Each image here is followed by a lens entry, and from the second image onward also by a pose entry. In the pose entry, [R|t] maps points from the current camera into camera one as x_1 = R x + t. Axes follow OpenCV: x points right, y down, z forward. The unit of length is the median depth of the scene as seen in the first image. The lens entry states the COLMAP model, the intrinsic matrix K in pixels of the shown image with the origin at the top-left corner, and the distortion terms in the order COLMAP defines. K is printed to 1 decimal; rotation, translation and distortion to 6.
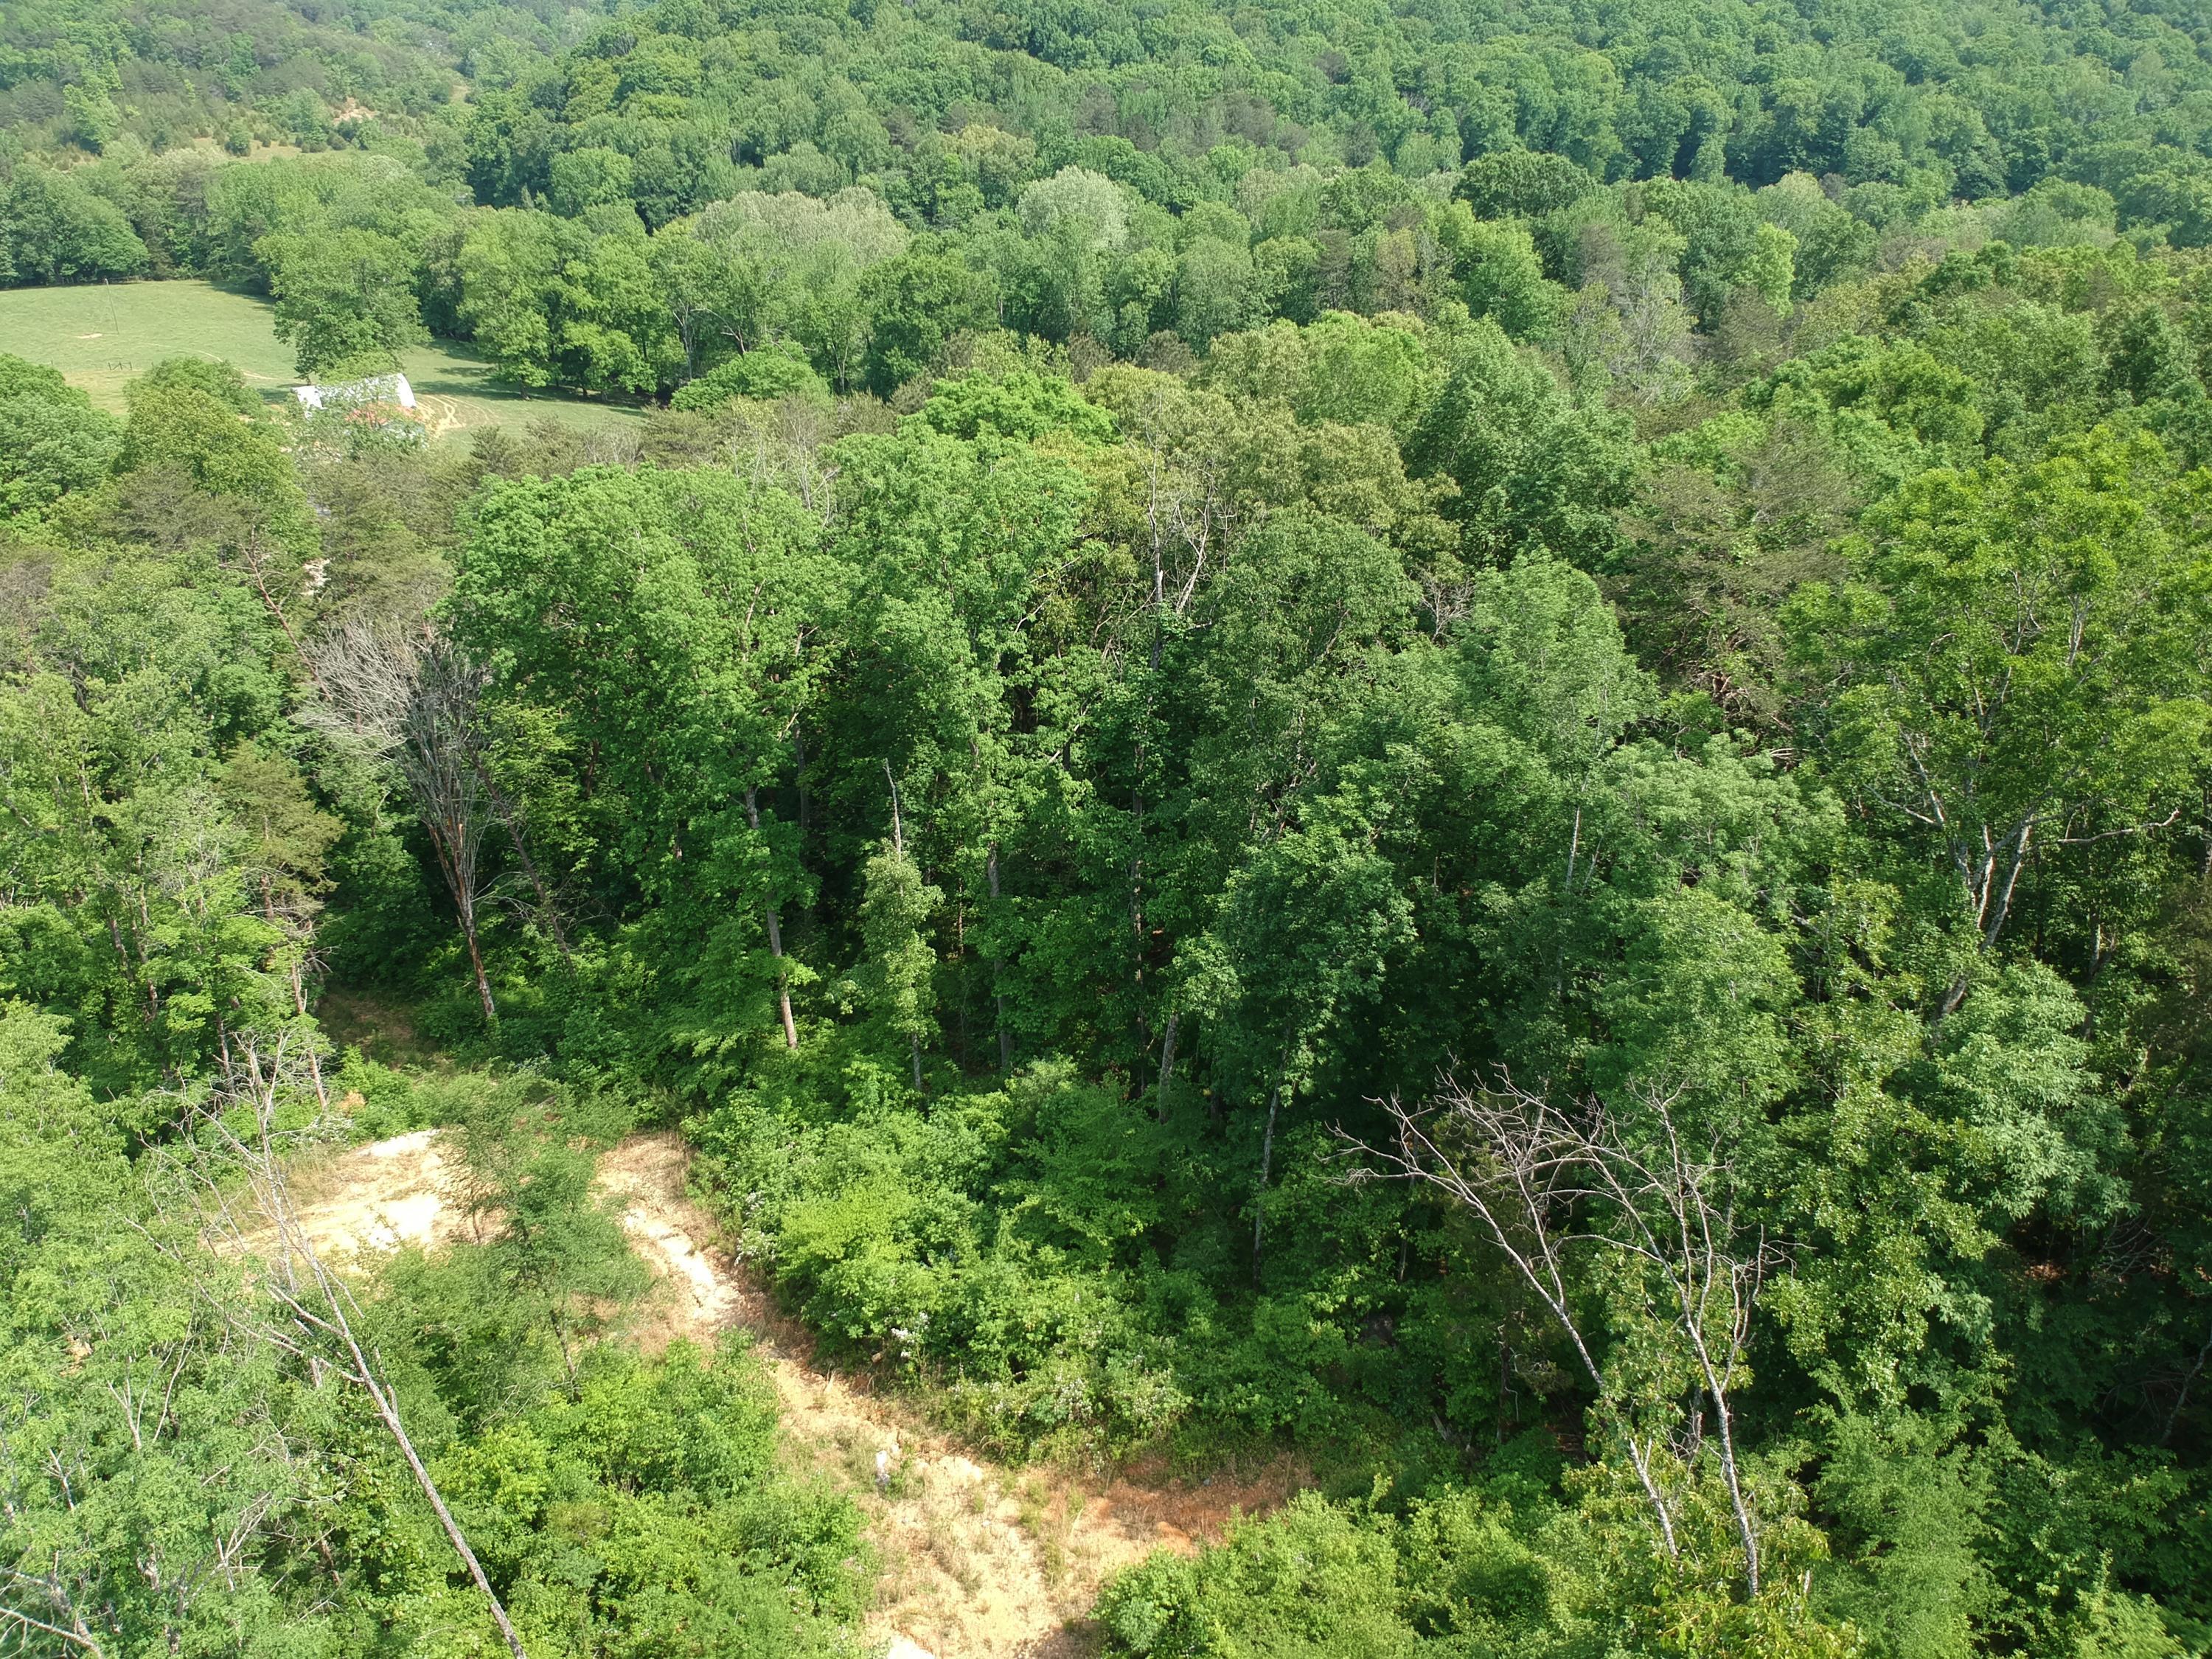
lens RADIAL K [[1714.7, 0, 1139.0], [0, 1714.7, 823.7], [0, 0, 1]] dist [0.078049, -0.164331]
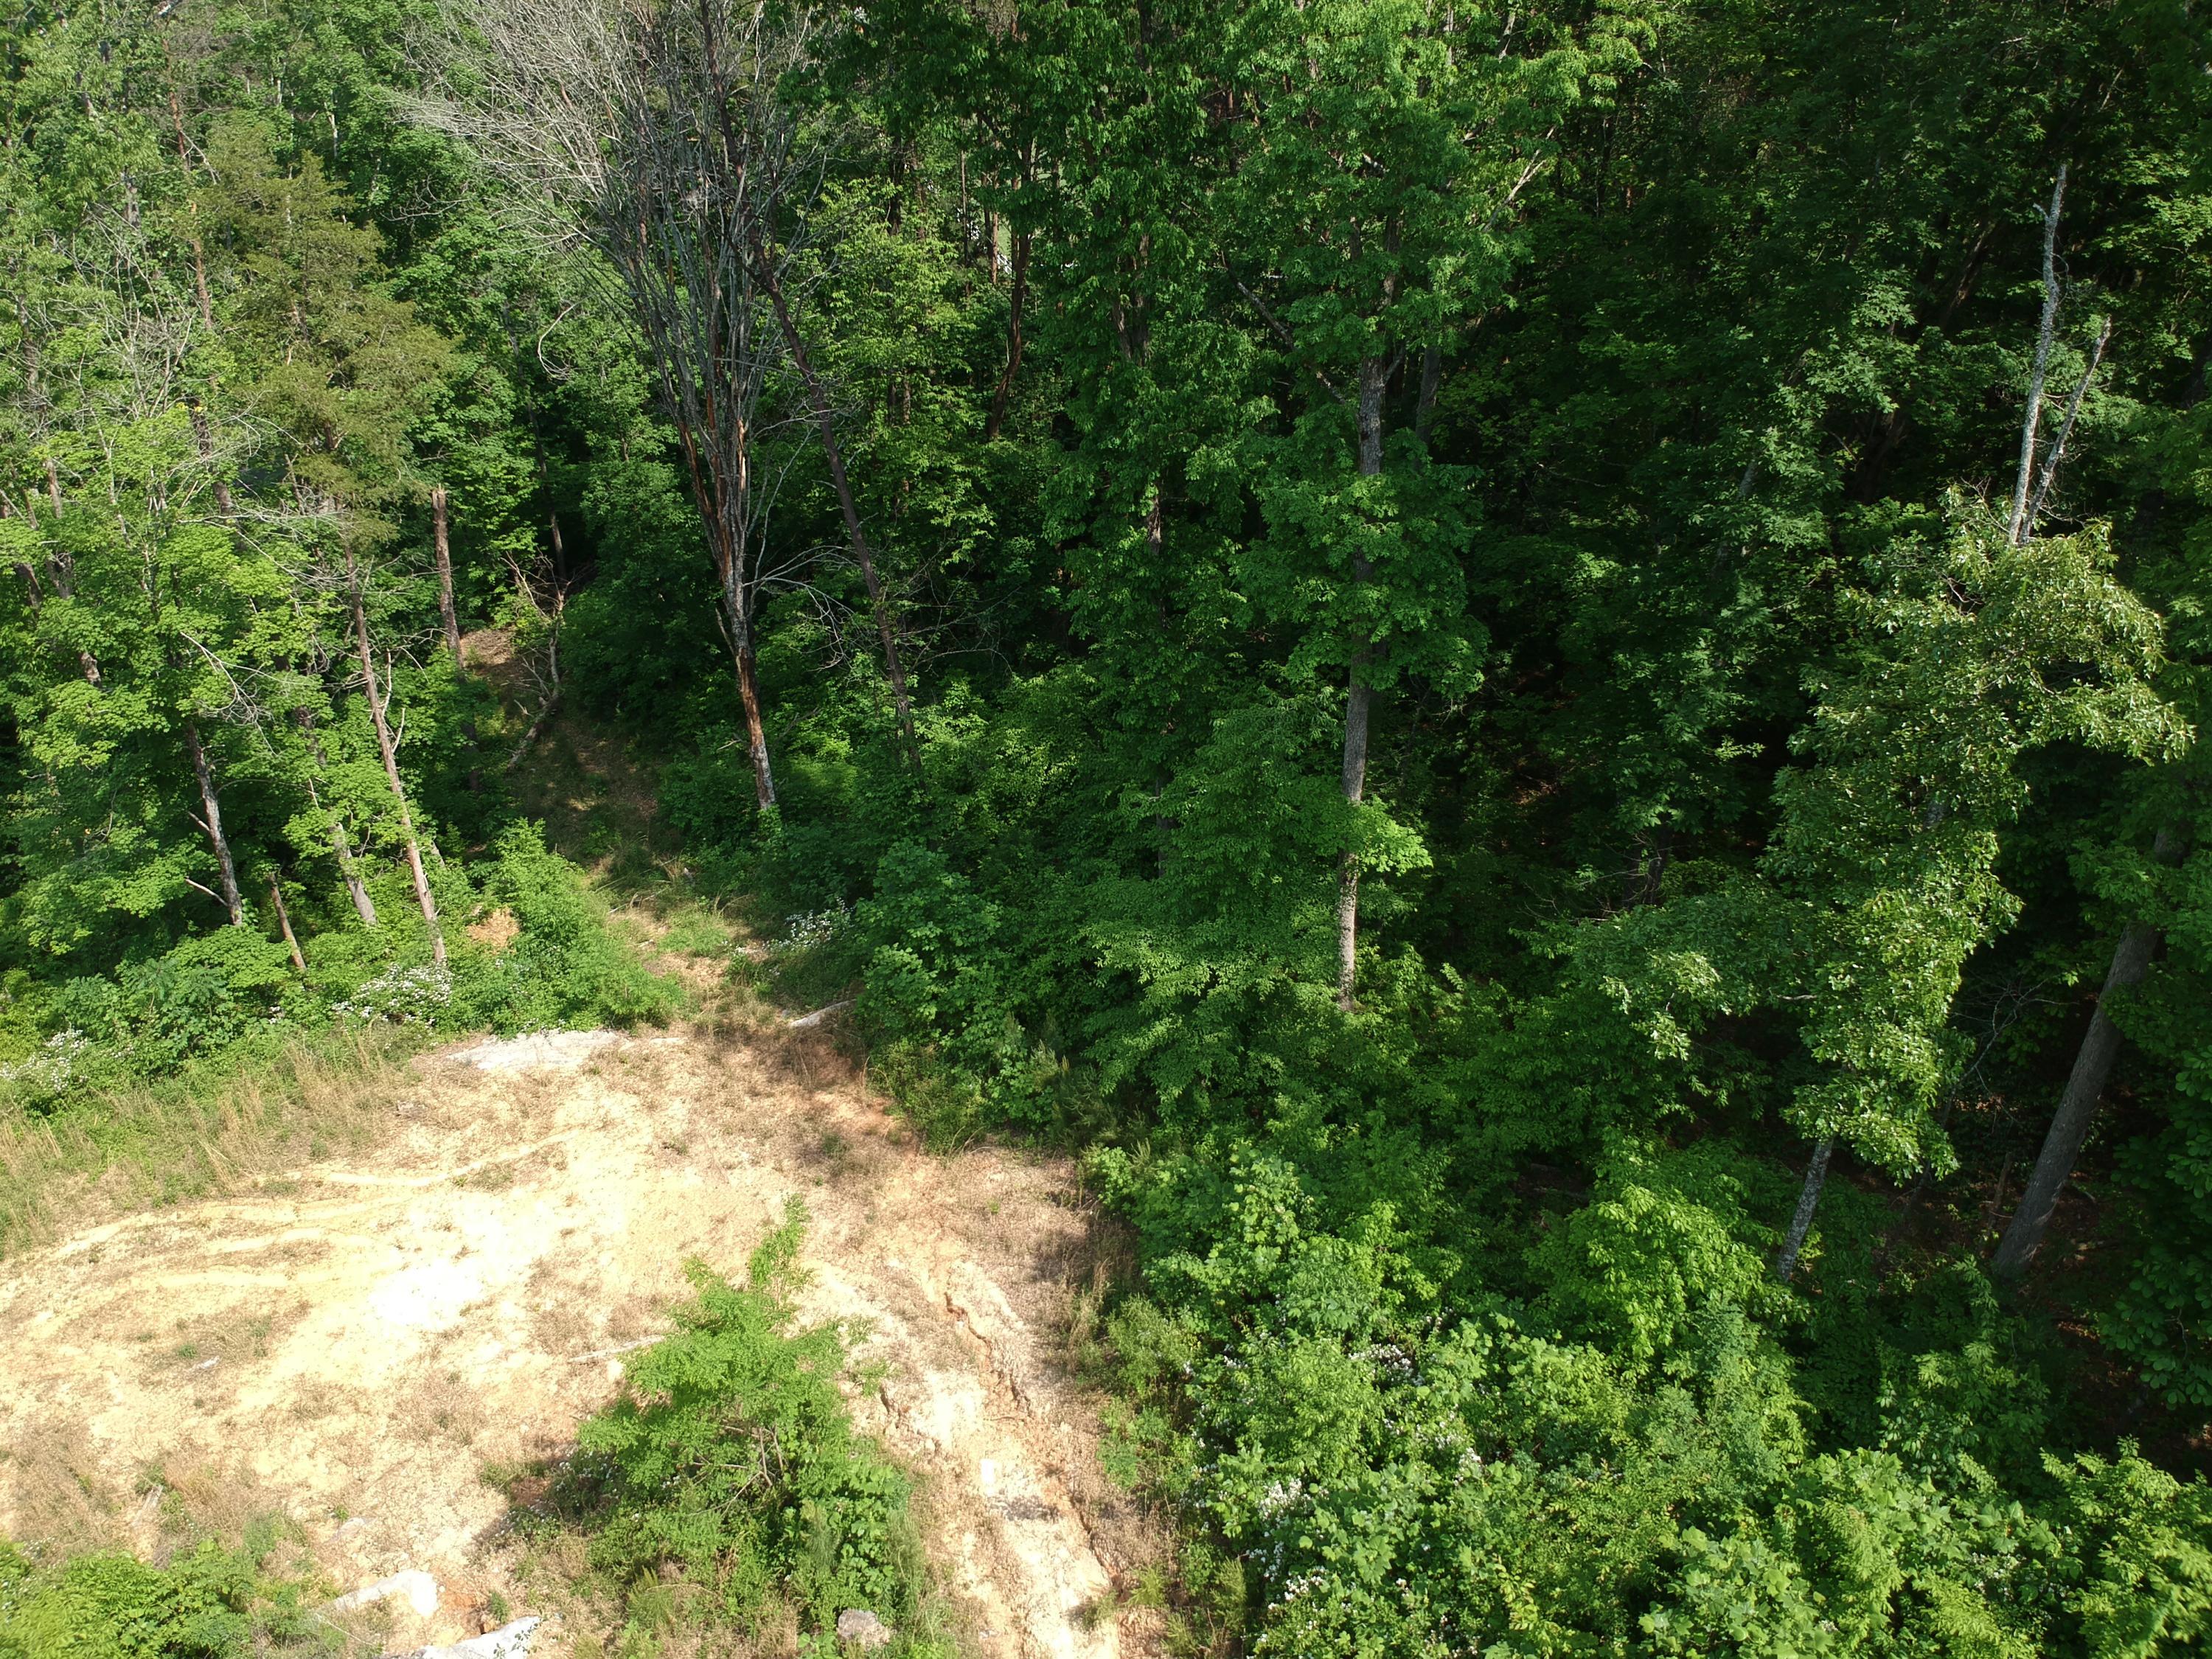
lens RADIAL K [[1665.4, 0, 1104.9], [0, 1665.4, 815.4], [0, 0, 1]] dist [0.109556, -0.140783]
pose [[0.960954, 0.161695, -0.224550, -0.178206], [-0.135624, 0.982569, 0.127137, 0.037598], [0.241193, -0.091719, 0.966133, 0.593973]]
